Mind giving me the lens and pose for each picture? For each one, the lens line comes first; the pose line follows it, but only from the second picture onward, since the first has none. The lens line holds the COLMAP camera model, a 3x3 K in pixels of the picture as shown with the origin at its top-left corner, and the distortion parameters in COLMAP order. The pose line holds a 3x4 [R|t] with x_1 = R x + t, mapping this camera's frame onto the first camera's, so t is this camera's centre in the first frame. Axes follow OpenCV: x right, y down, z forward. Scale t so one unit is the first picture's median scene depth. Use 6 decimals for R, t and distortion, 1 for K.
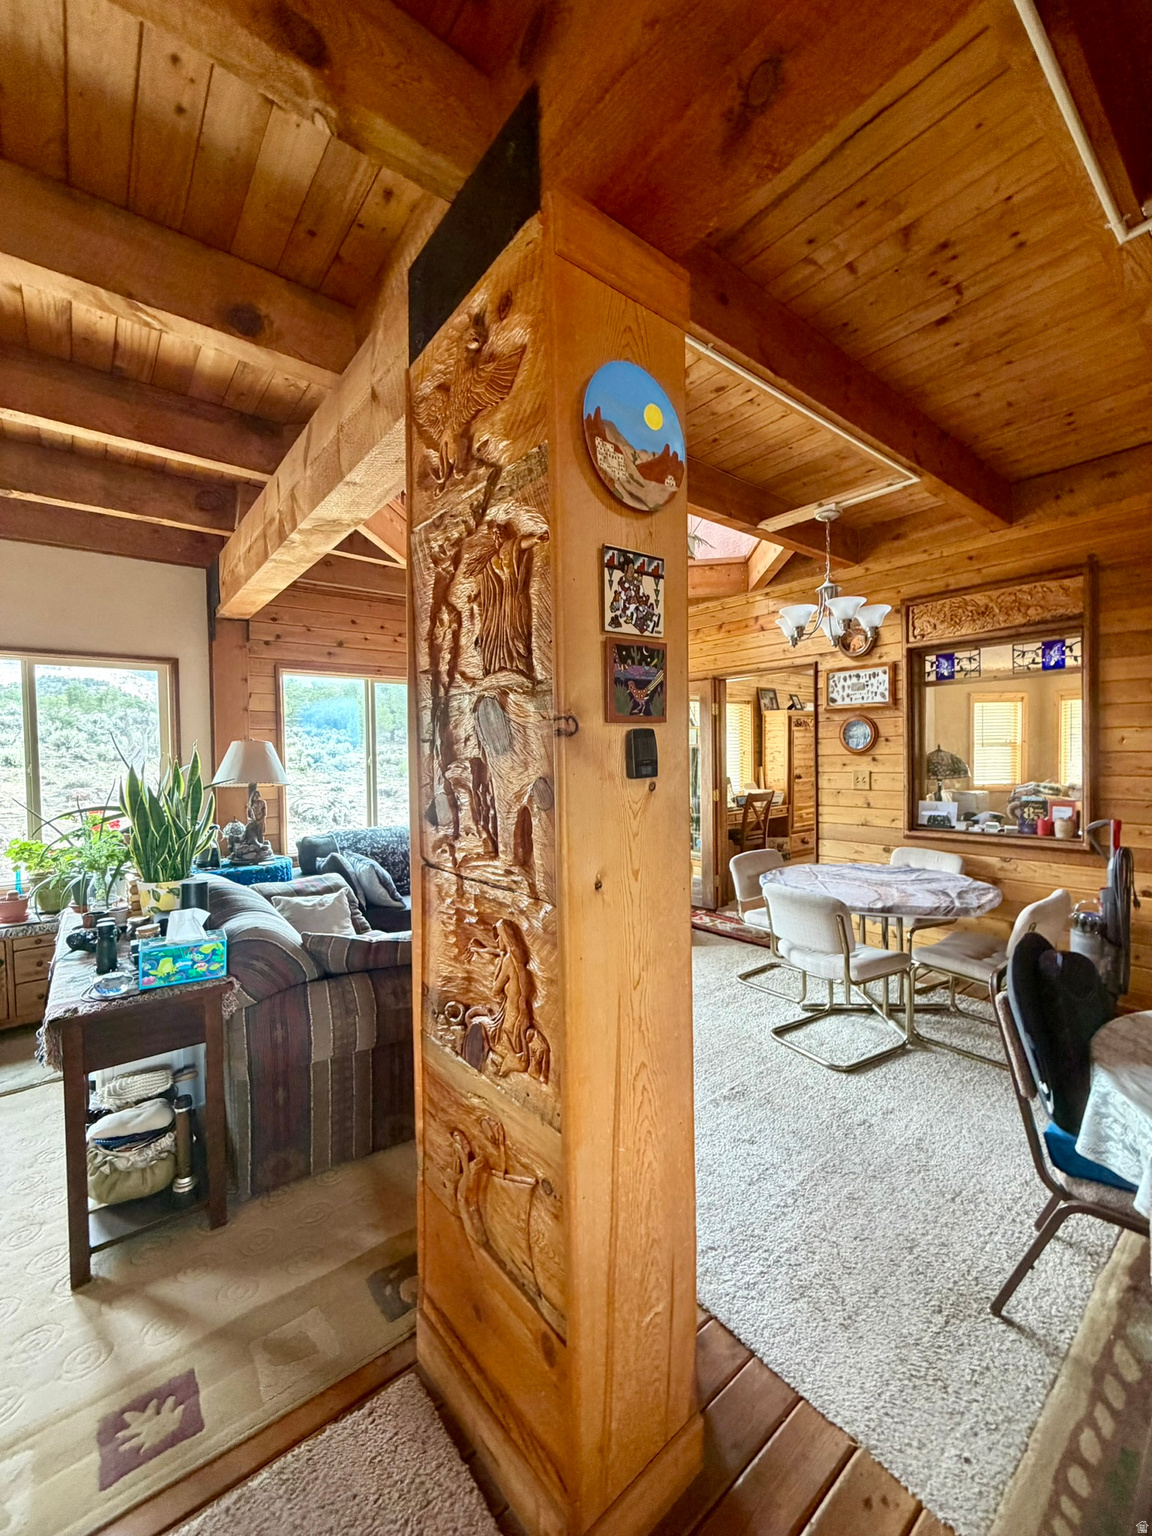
lens RADIAL K [[617.0, 0, 574.4], [0, 617.0, 764.4], [0, 0, 1]] dist [-0.000768, -0.000045]
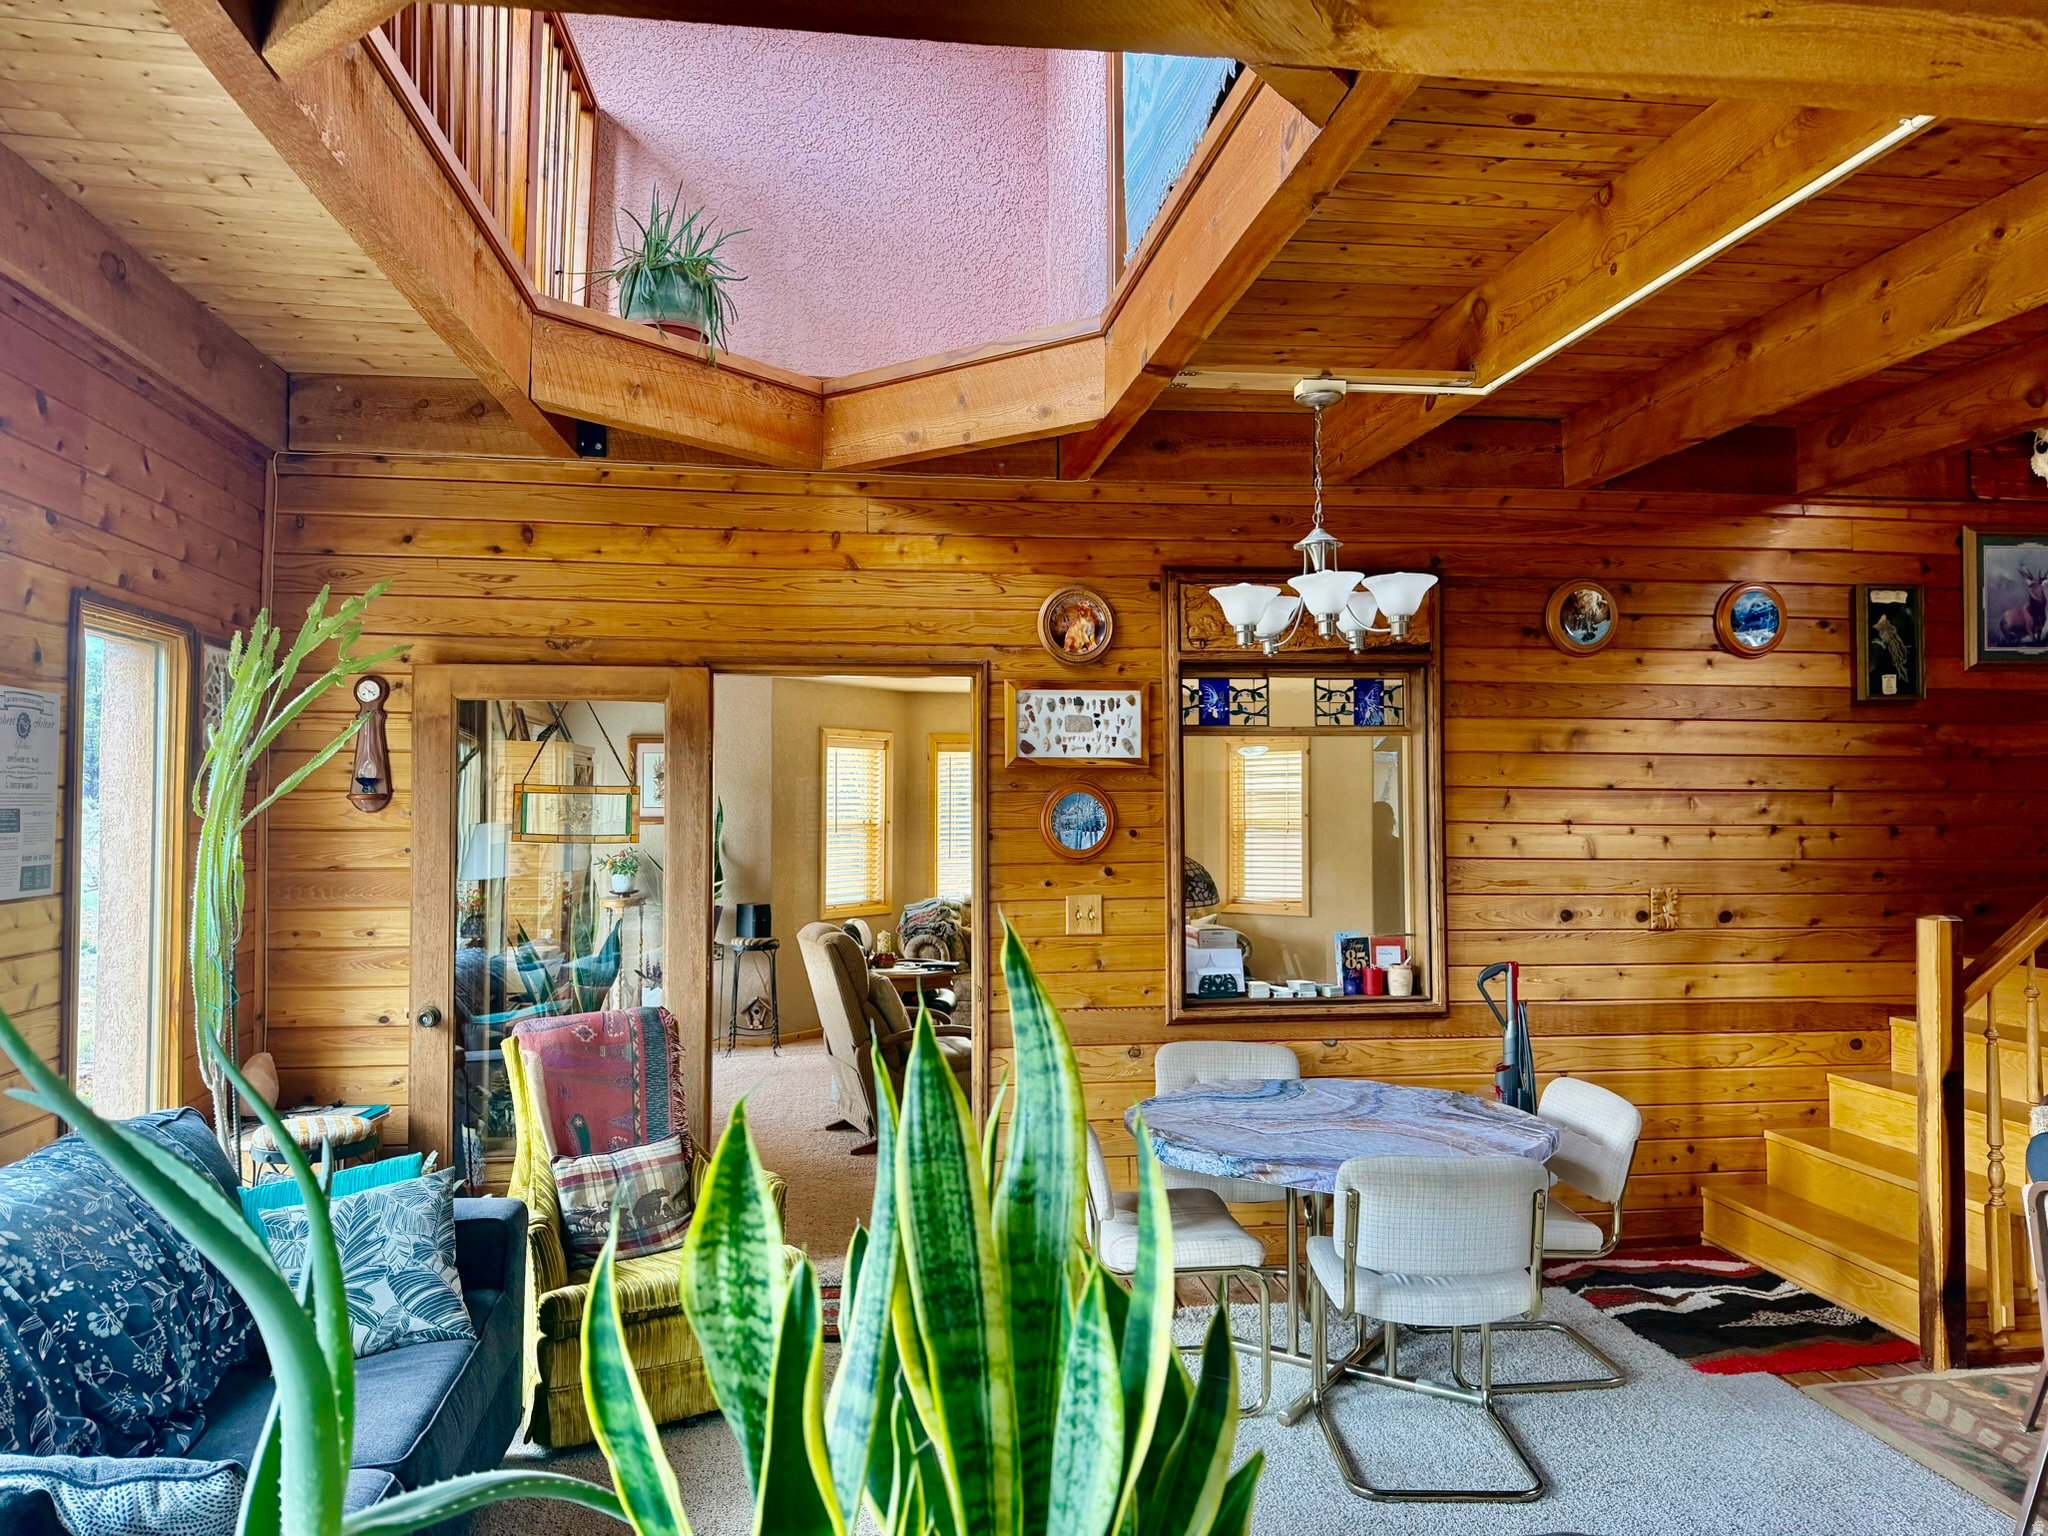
lens RADIAL K [[1431.2, 0, 1018.8], [0, 1431.2, 767.2], [0, 0, 1]] dist [0.086548, 0.000811]
pose [[0.516392, 0.040051, 0.855415, -0.571917], [0.011472, 0.998493, -0.053675, -0.032838], [-0.856275, 0.037531, 0.515155, 0.485513]]
